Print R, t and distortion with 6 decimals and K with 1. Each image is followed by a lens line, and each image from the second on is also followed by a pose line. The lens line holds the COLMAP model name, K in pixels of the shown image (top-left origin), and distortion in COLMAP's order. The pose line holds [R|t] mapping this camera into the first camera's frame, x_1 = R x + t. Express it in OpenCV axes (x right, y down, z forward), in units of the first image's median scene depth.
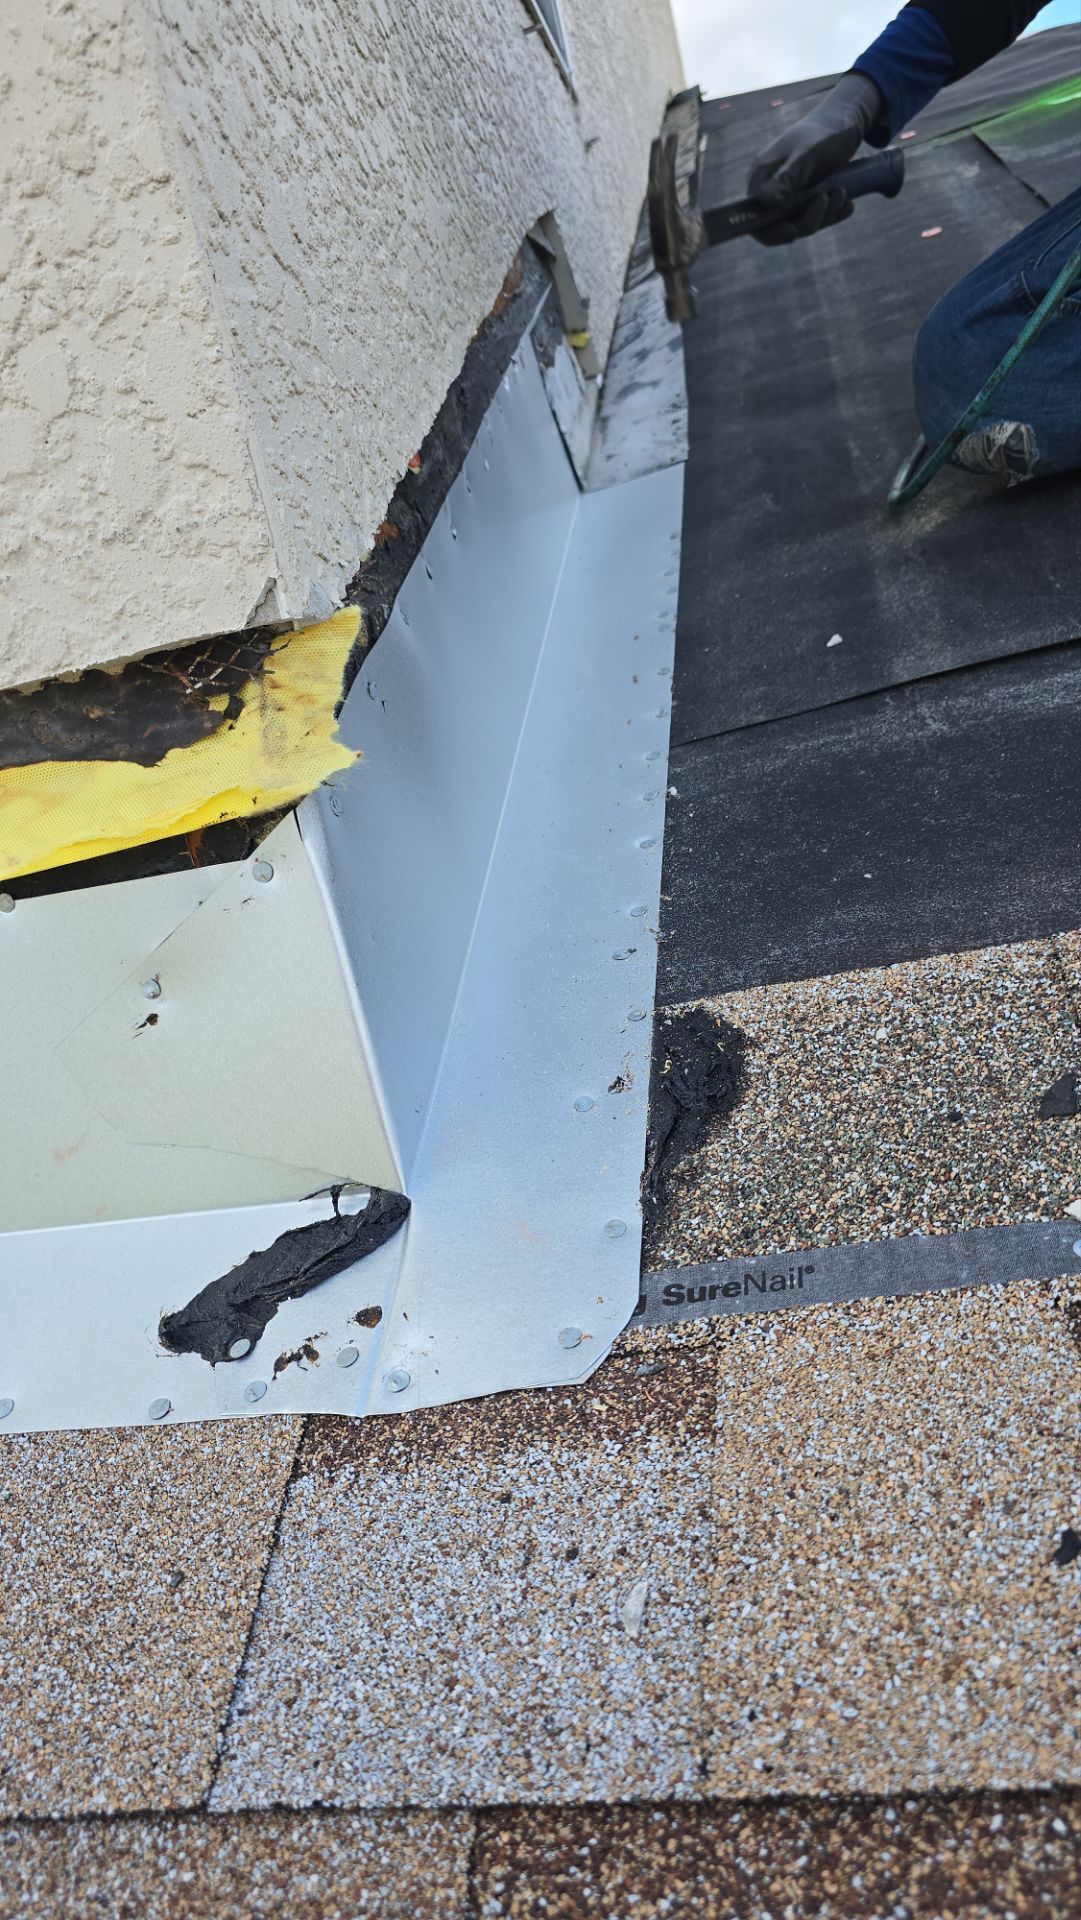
lens RADIAL K [[1379.6, 0, 595.6], [0, 1379.6, 968.1], [0, 0, 1]] dist [0.047226, -0.059237]
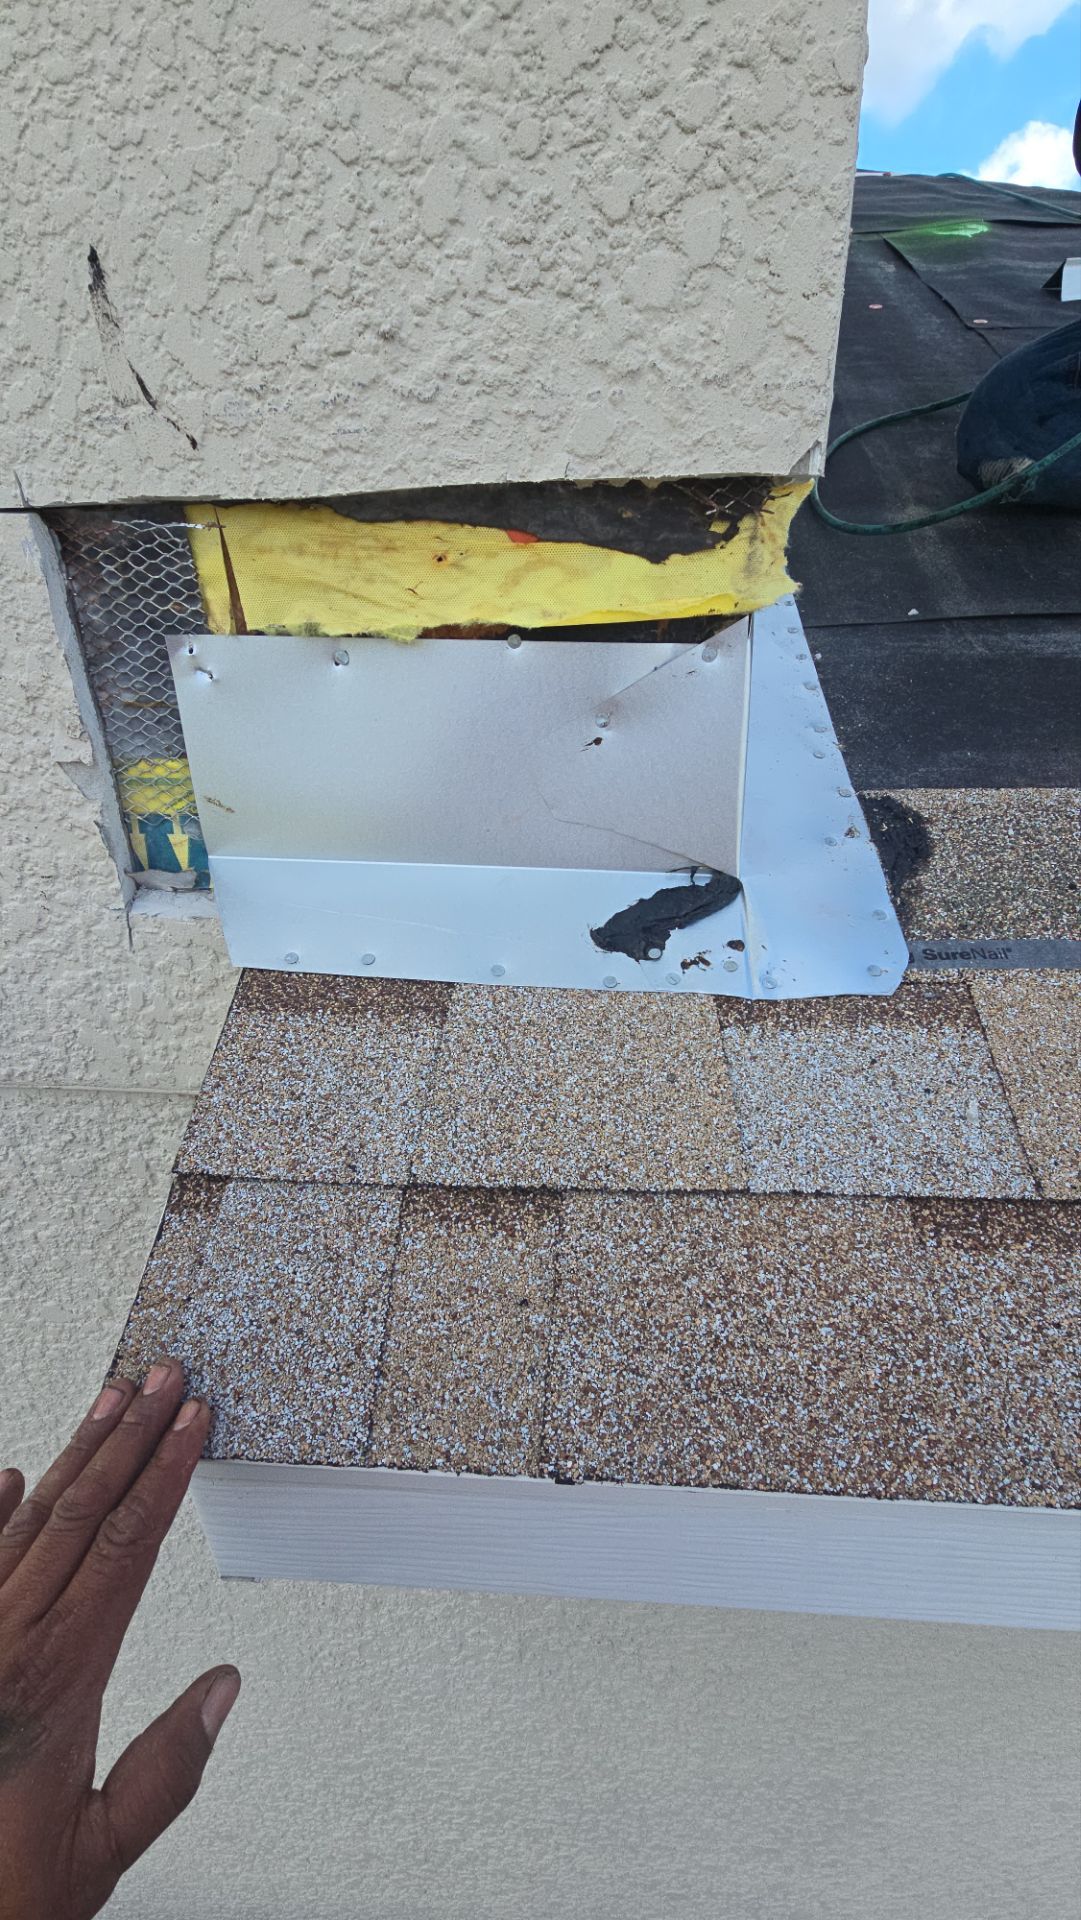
lens RADIAL K [[812.8, 0, 540.6], [0, 812.8, 1001.6], [0, 0, 1]] dist [0.000464, -0.000093]
pose [[0.967504, 0.114535, 0.225427, -0.614481], [-0.168659, 0.956544, 0.237861, 0.122185], [-0.188388, -0.268152, 0.944778, 0.087029]]
